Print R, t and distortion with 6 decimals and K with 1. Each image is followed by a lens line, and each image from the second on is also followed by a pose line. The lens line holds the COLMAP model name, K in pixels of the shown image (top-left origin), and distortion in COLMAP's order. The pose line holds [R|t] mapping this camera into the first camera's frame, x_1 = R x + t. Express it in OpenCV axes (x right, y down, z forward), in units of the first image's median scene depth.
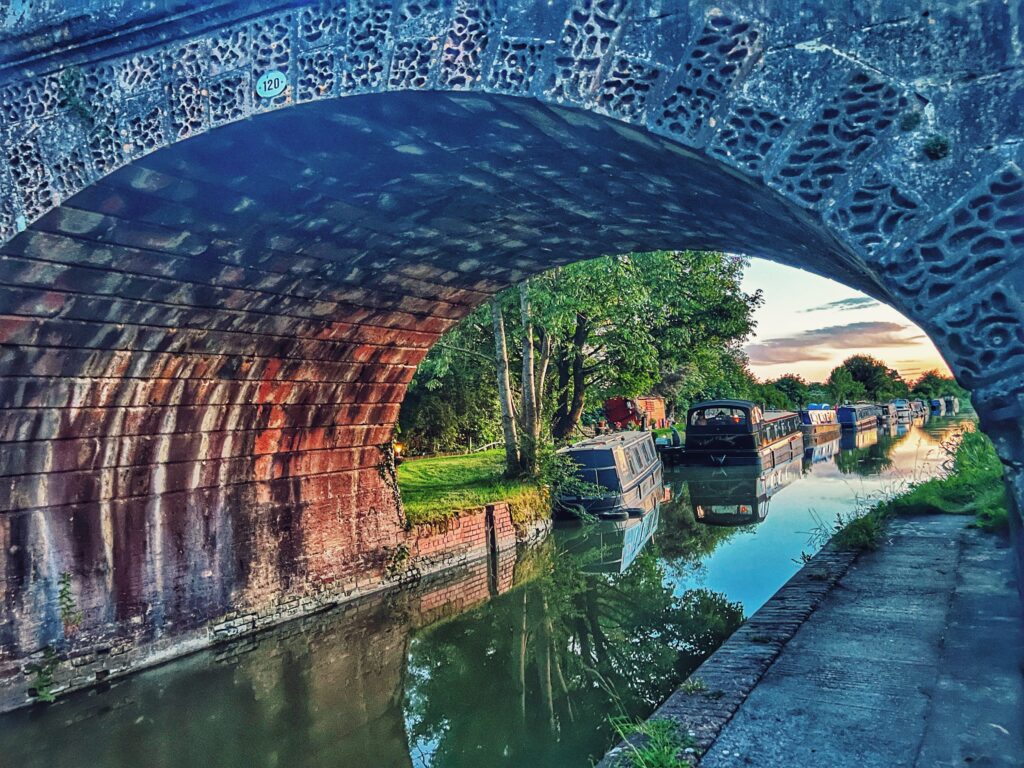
lens RADIAL K [[765.3, 0, 513.5], [0, 765.3, 387.5], [0, 0, 1]] dist [0.008596, -0.003629]
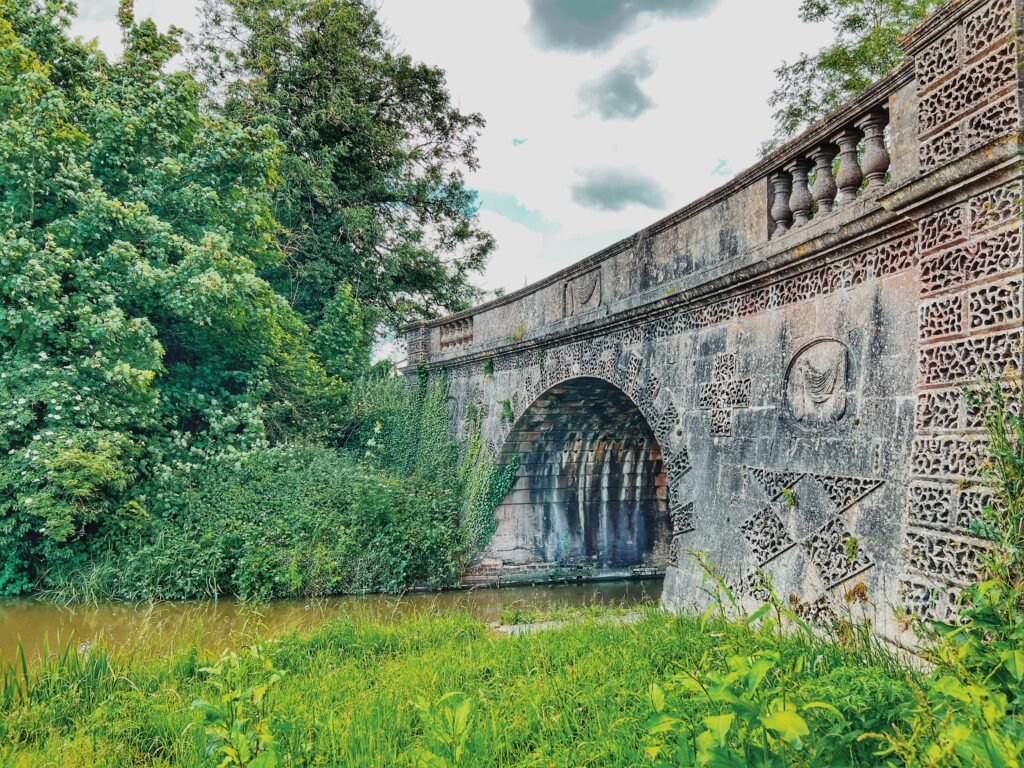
lens RADIAL K [[765.3, 0, 512.2], [0, 765.3, 382.2], [0, 0, 1]] dist [0.008596, -0.003629]
pose [[0.668061, 0.003007, -0.744101, 1.004296], [0.008133, 0.999903, 0.011342, -0.231869], [0.744063, -0.013629, 0.667971, -0.655988]]
